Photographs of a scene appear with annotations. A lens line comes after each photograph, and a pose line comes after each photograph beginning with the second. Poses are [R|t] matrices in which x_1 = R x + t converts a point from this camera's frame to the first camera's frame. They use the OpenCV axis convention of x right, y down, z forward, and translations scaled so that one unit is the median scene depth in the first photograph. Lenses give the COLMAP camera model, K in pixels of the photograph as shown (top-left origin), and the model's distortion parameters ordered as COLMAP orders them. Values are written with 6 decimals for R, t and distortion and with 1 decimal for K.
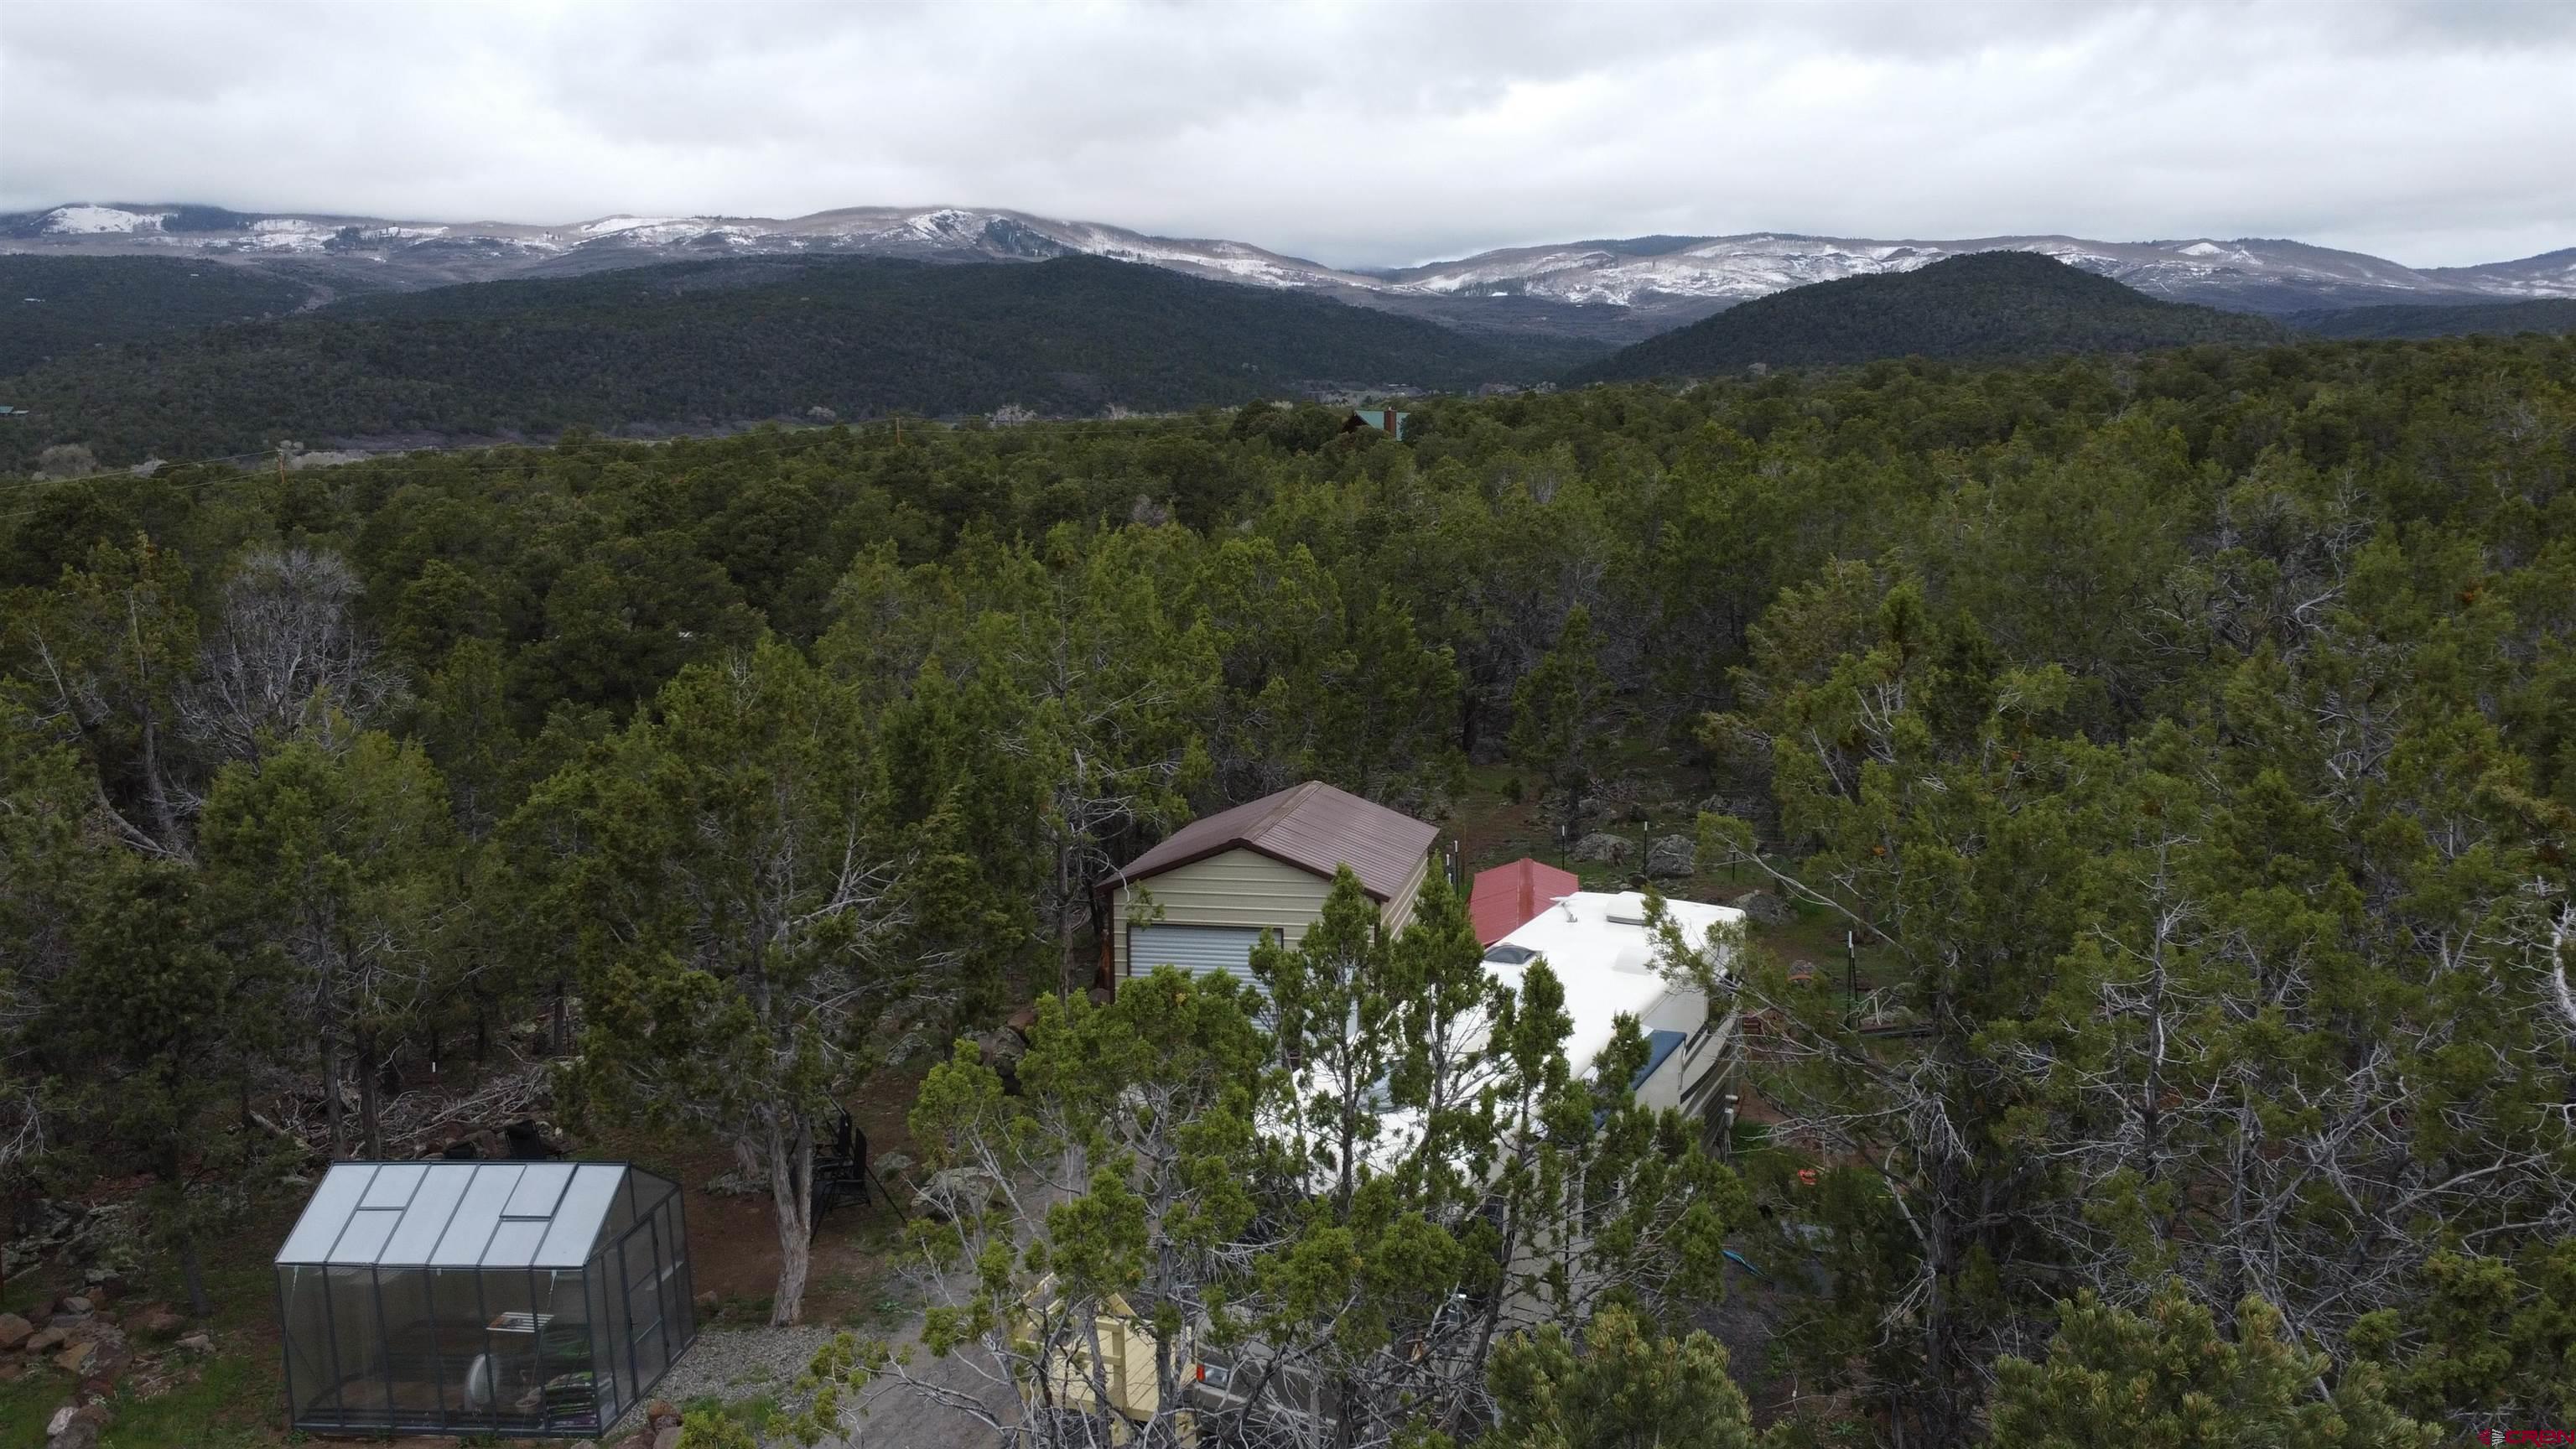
lens RADIAL K [[1950.3, 0, 1288.0], [0, 1950.3, 724.5], [0, 0, 1]] dist [0.002870, -0.005200]
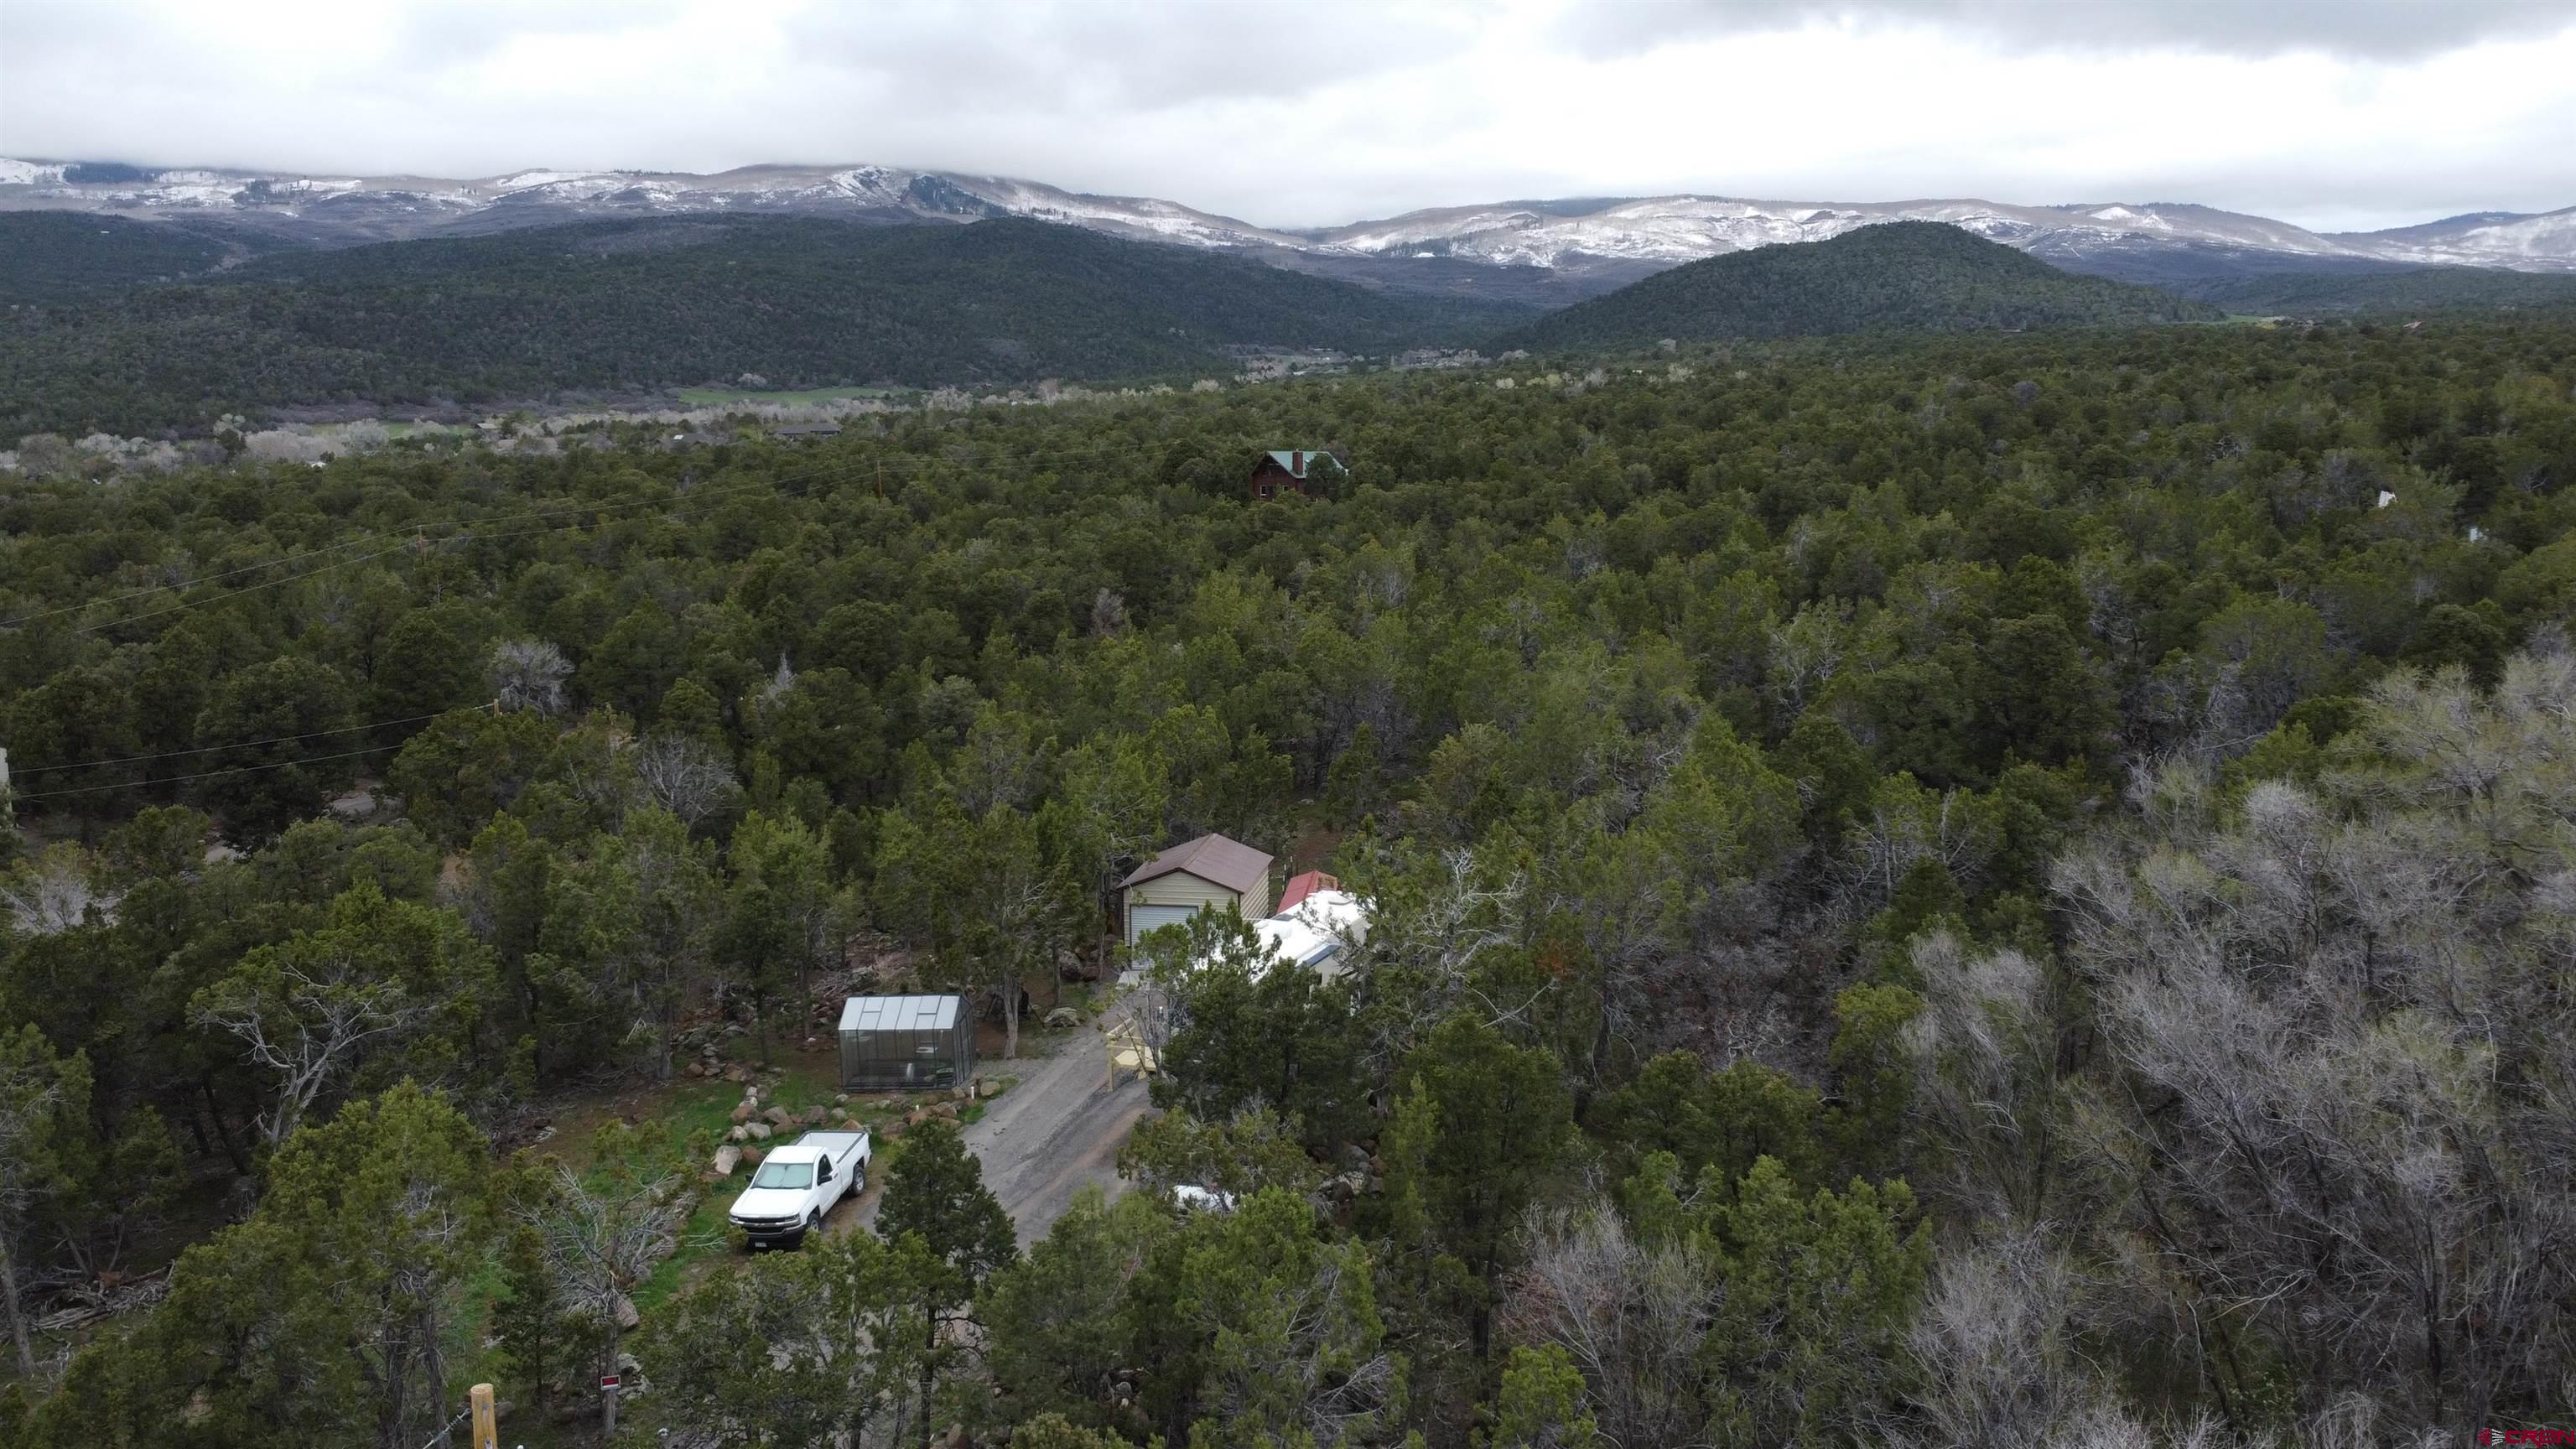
lens RADIAL K [[1950.3, 0, 1288.0], [0, 1950.3, 724.5], [0, 0, 1]] dist [0.002870, -0.005200]
pose [[0.999318, -0.003368, 0.036779, 0.008205], [0.002561, 0.999756, 0.021961, -0.068369], [-0.036844, -0.021852, 0.999082, -0.554208]]
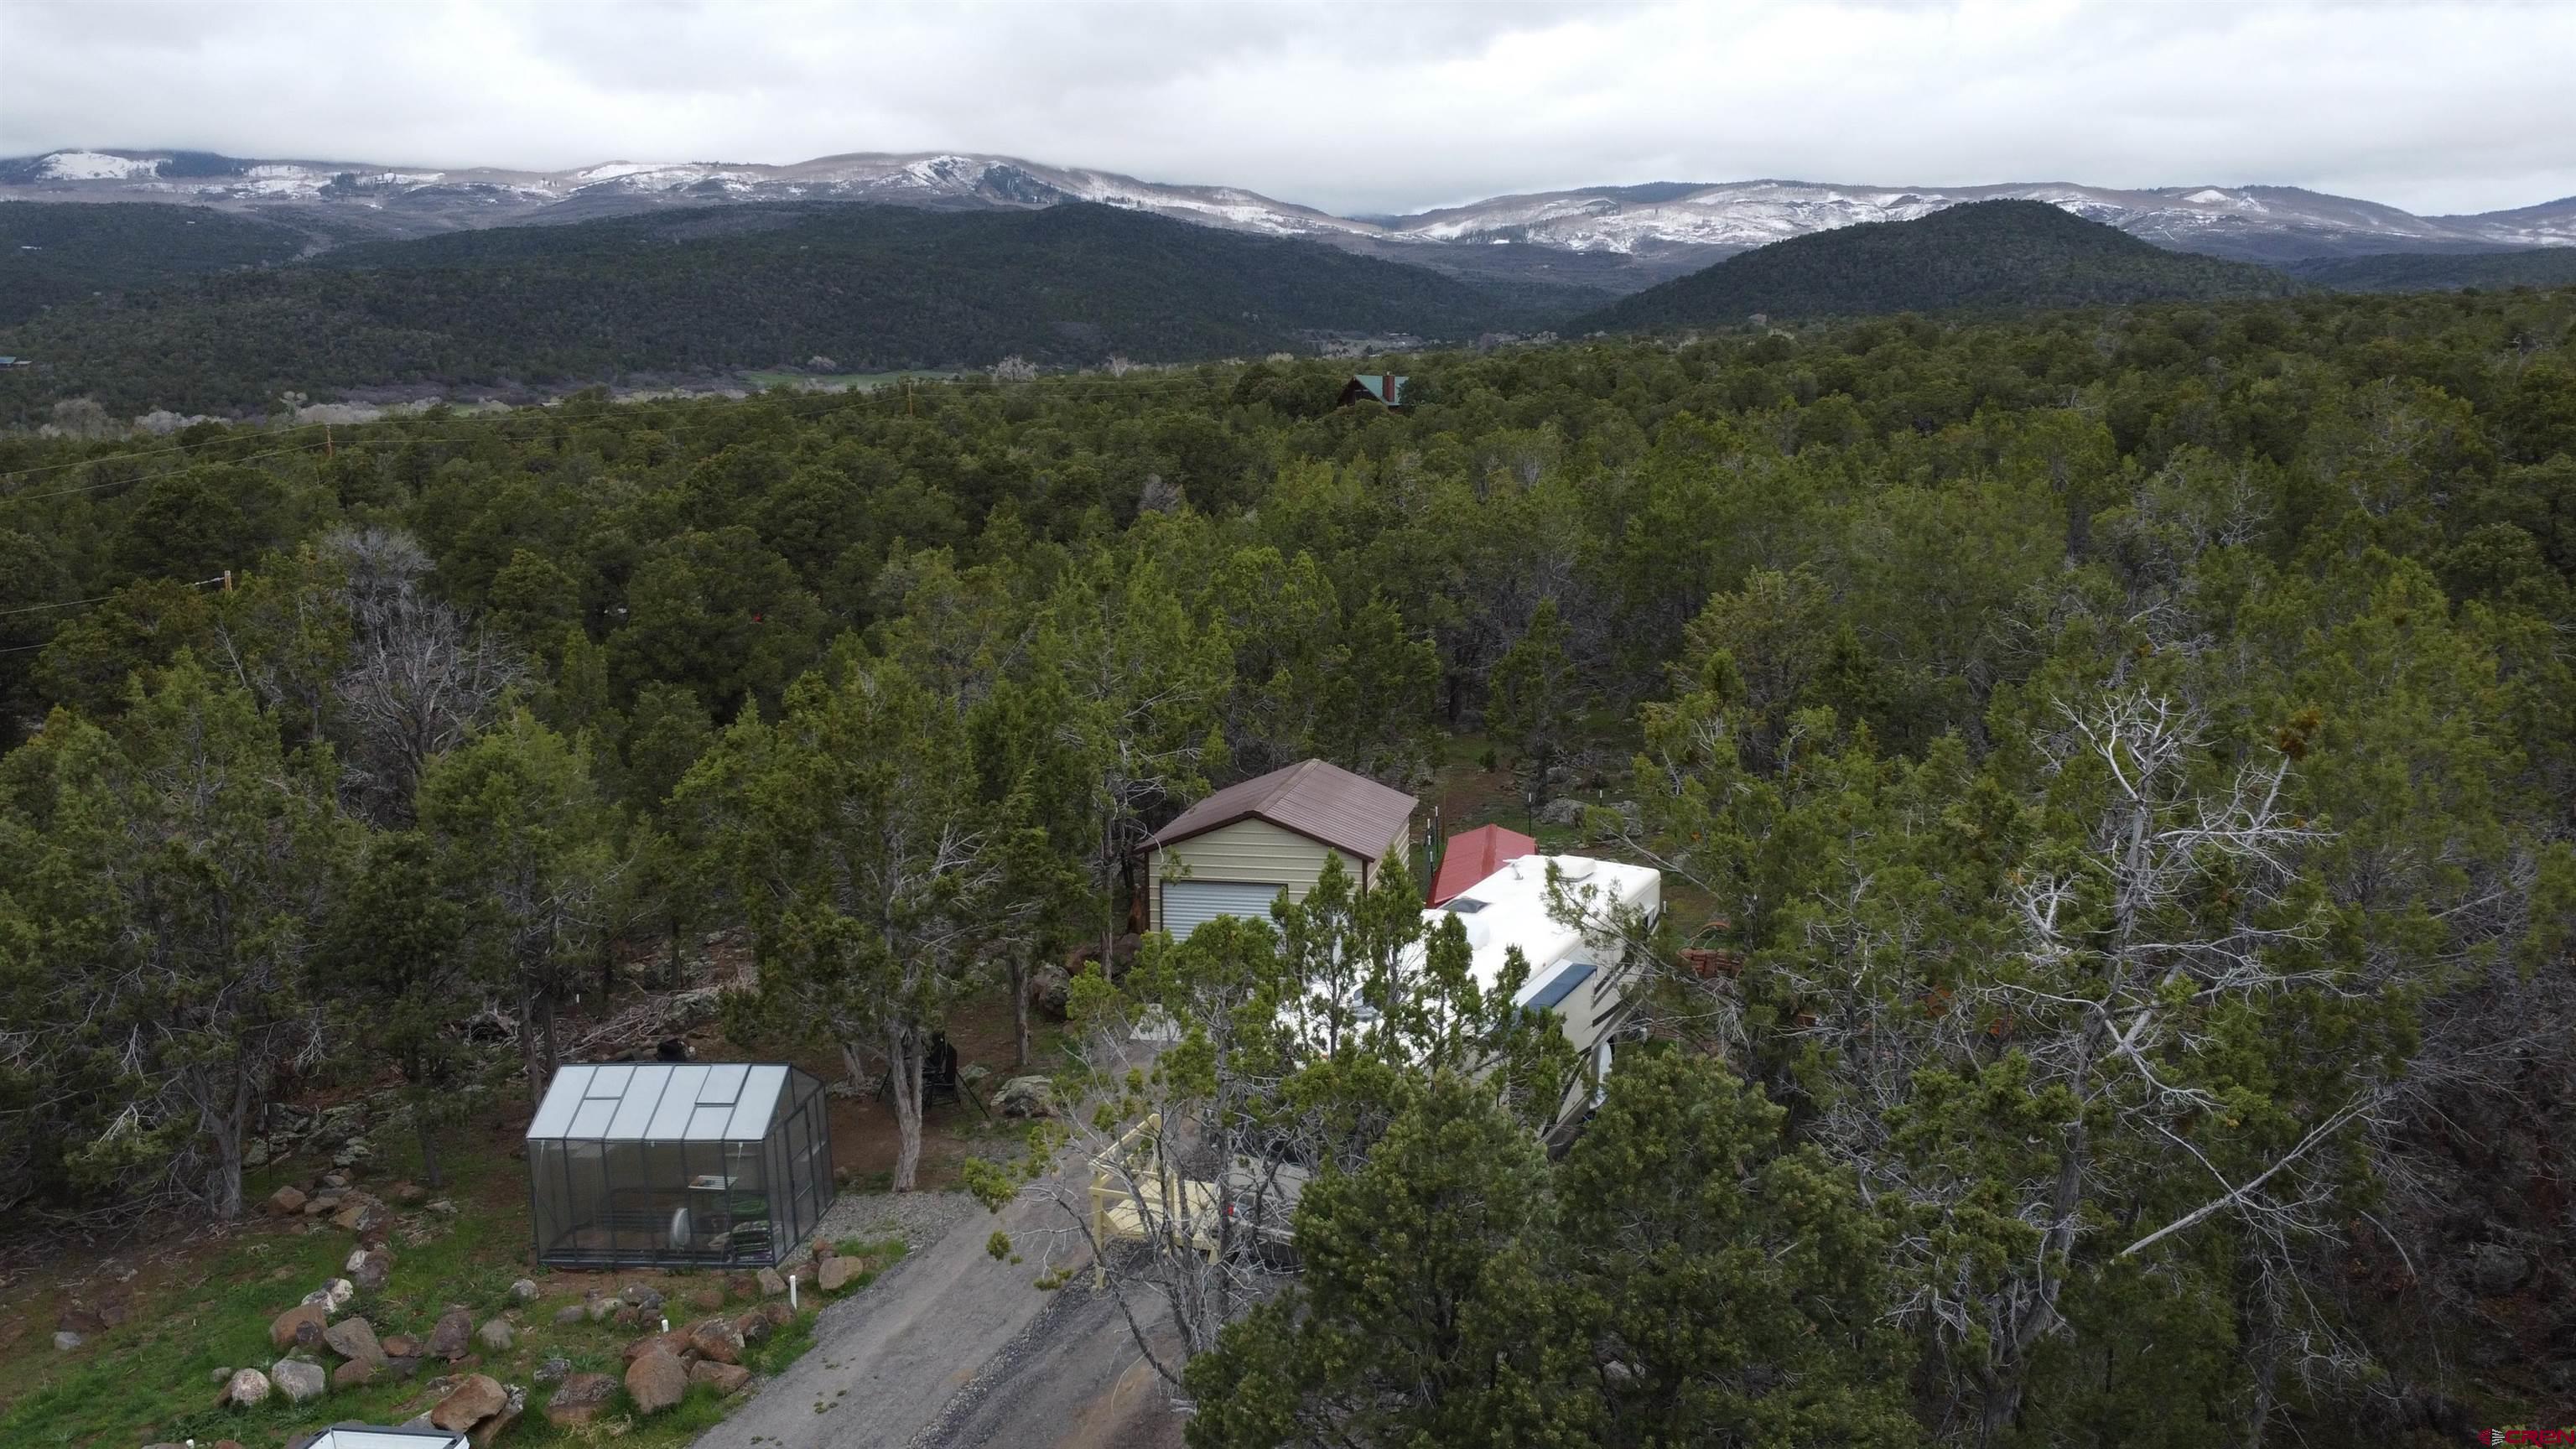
lens RADIAL K [[1950.3, 0, 1288.0], [0, 1950.3, 724.5], [0, 0, 1]] dist [0.002870, -0.005200]
pose [[1.000000, 0.000551, -0.000136, -0.001030], [-0.000547, 0.999663, 0.025946, -0.011687], [0.000151, -0.025946, 0.999663, -0.094876]]
